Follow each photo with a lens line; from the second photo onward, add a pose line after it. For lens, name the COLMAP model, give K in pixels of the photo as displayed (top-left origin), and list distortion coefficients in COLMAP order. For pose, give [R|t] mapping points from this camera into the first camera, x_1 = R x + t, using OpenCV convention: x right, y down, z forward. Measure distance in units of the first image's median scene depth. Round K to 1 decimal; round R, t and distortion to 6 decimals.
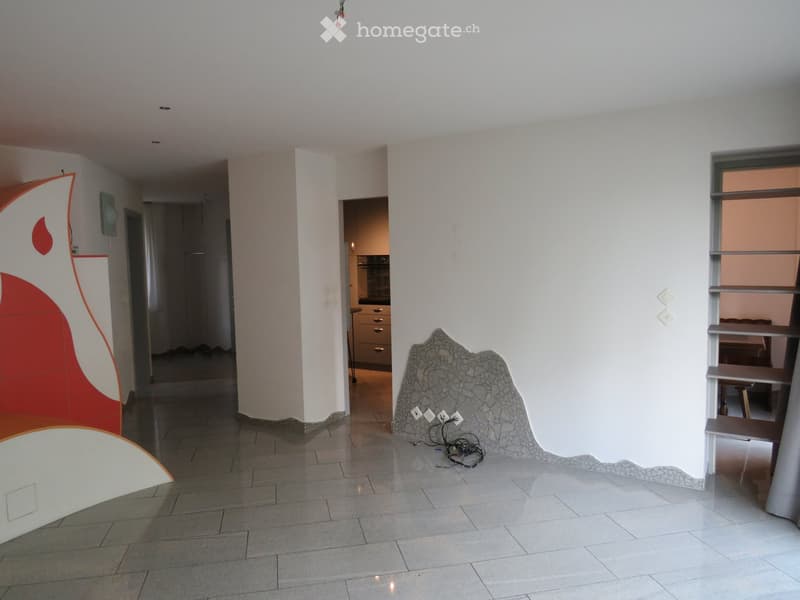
lens RADIAL K [[570.5, 0, 400.0], [0, 570.5, 300.0], [0, 0, 1]] dist [-0.018109, -0.003685]
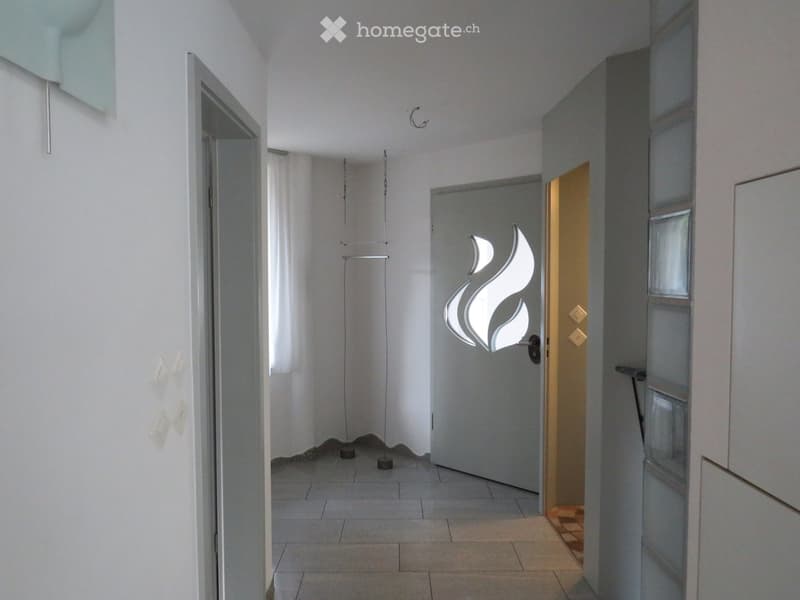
lens RADIAL K [[570.5, 0, 400.0], [0, 570.5, 300.0], [0, 0, 1]] dist [-0.018109, -0.003685]
pose [[0.976899, 0.029344, -0.211677, -0.229908], [-0.038157, 0.998561, -0.037670, -0.025938], [0.210267, 0.044877, 0.976614, 0.534565]]
